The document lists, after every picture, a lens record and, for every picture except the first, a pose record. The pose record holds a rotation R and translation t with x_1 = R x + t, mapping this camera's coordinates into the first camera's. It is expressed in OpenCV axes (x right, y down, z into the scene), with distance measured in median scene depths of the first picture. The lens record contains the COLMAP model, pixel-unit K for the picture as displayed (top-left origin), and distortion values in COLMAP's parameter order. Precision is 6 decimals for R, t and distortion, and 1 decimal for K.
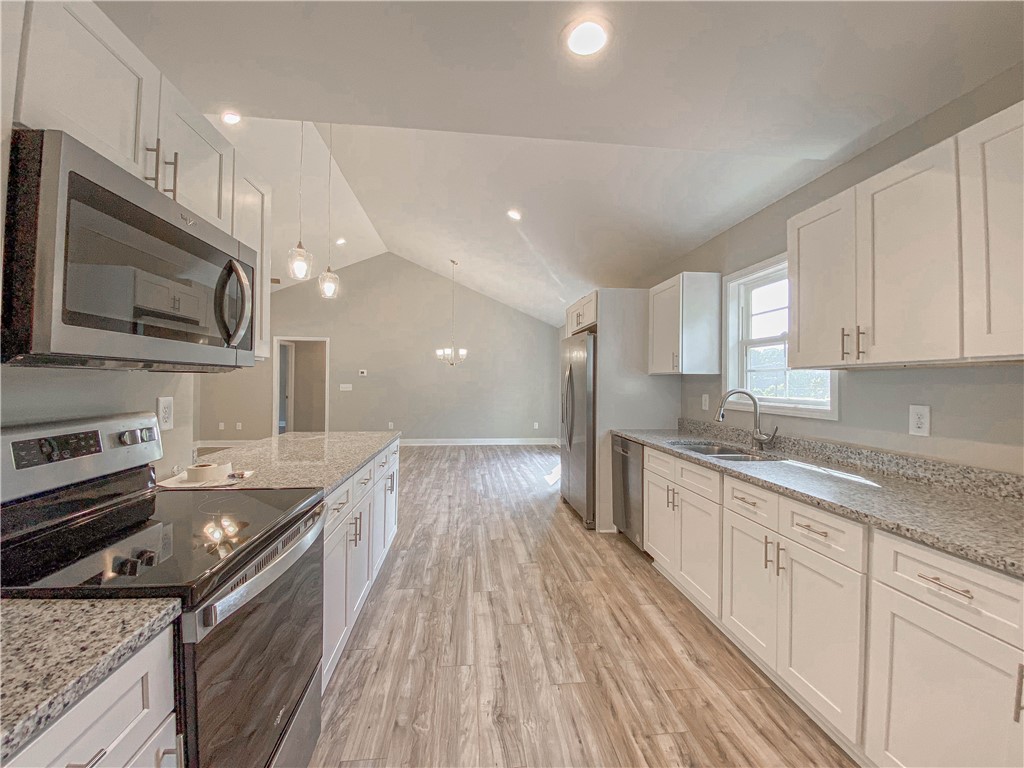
lens RADIAL K [[427.6, 0, 513.7], [0, 427.6, 379.5], [0, 0, 1]] dist [0.048792, -0.031198]
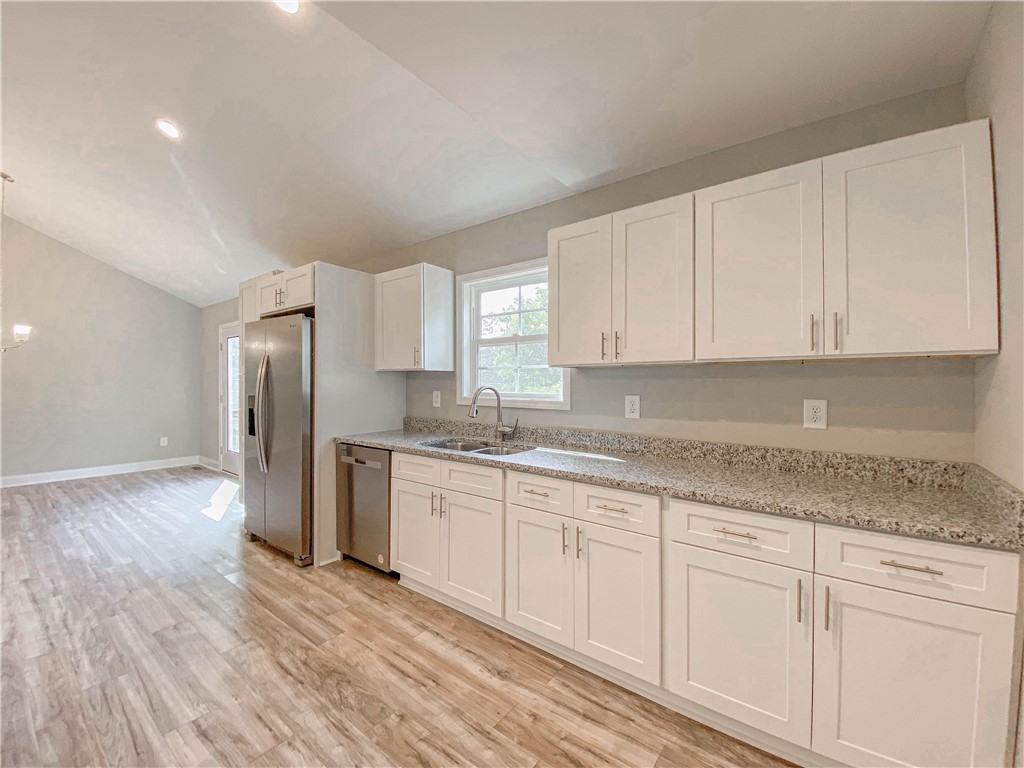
lens RADIAL K [[427.6, 0, 513.7], [0, 427.6, 379.5], [0, 0, 1]] dist [0.048792, -0.031198]
pose [[0.701385, -0.004551, 0.712768, -0.173789], [0.000364, 0.999982, 0.006027, 0.002149], [-0.712782, -0.003968, 0.701374, 0.244880]]
